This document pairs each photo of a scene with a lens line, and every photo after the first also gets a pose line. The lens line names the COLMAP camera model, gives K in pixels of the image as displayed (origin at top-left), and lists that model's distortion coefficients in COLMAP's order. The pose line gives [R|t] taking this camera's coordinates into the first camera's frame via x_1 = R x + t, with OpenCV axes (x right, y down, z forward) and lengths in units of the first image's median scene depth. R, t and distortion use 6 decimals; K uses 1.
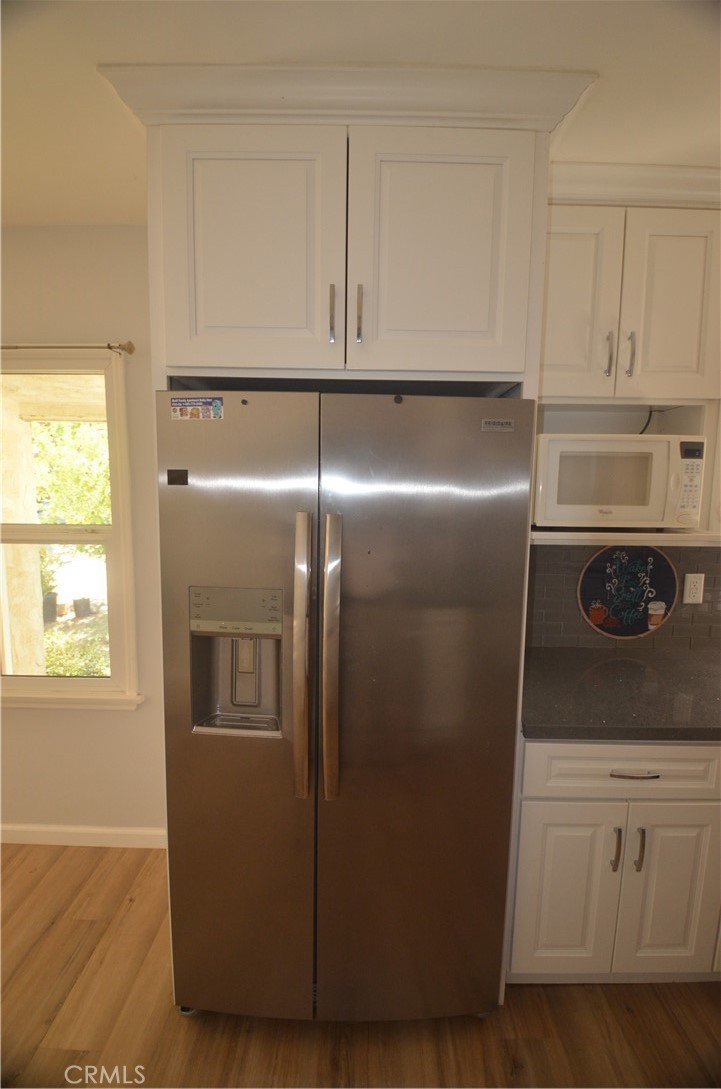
lens RADIAL K [[481.3, 0, 352.7], [0, 481.3, 535.5], [0, 0, 1]] dist [-0.004974, -0.002925]
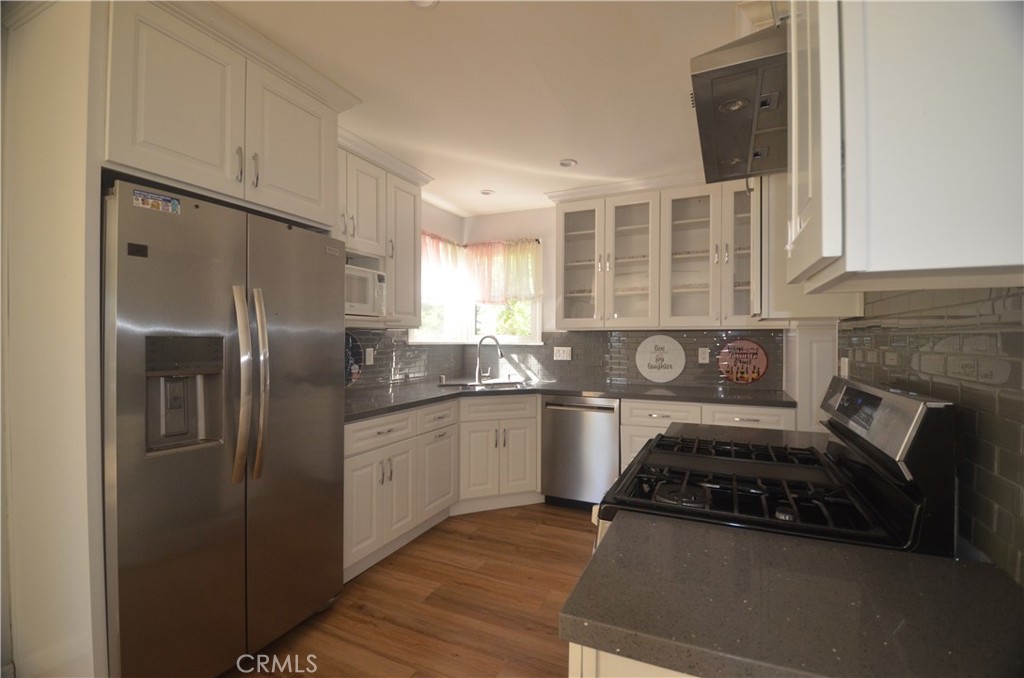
lens RADIAL K [[452.6, 0, 517.2], [0, 452.6, 344.6], [0, 0, 1]] dist [-0.004974, -0.002925]
pose [[0.400815, -0.024270, 0.915837, -0.856538], [0.100266, 0.994806, -0.017518, 0.199294], [-0.910656, 0.098849, 0.401167, -0.293237]]
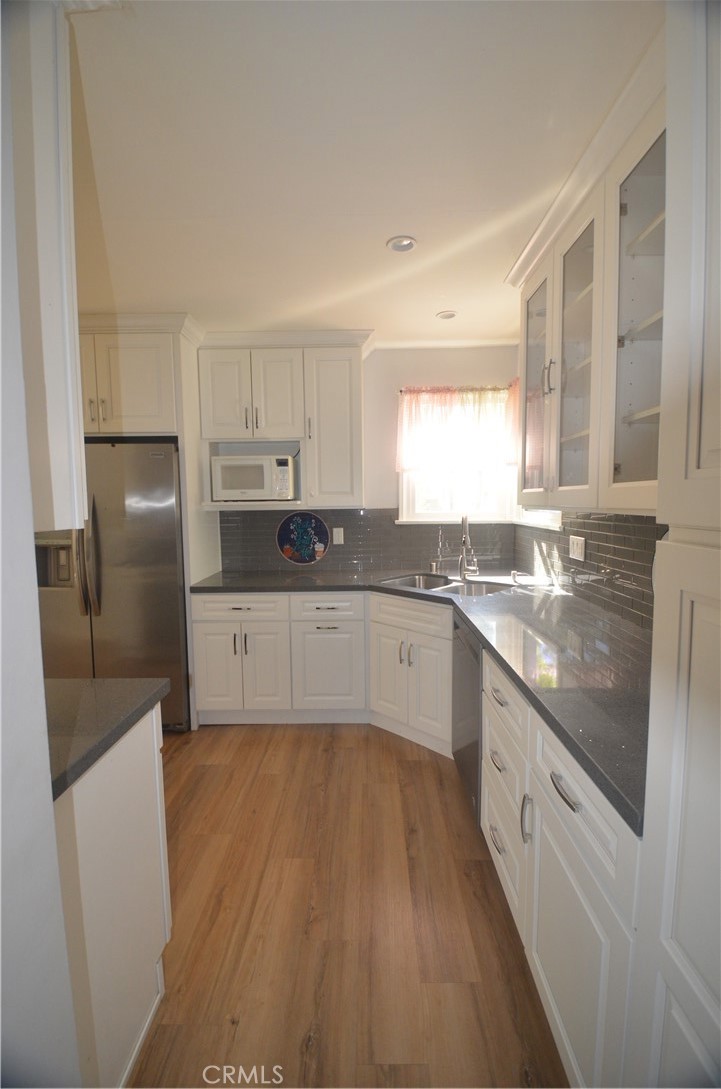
lens RADIAL K [[481.3, 0, 367.1], [0, 481.3, 542.9], [0, 0, 1]] dist [-0.004974, -0.002925]
pose [[0.999636, -0.026102, -0.006834, 1.088560], [0.025968, 0.999481, -0.019081, 0.228300], [0.007329, 0.018897, 0.999795, -1.117313]]
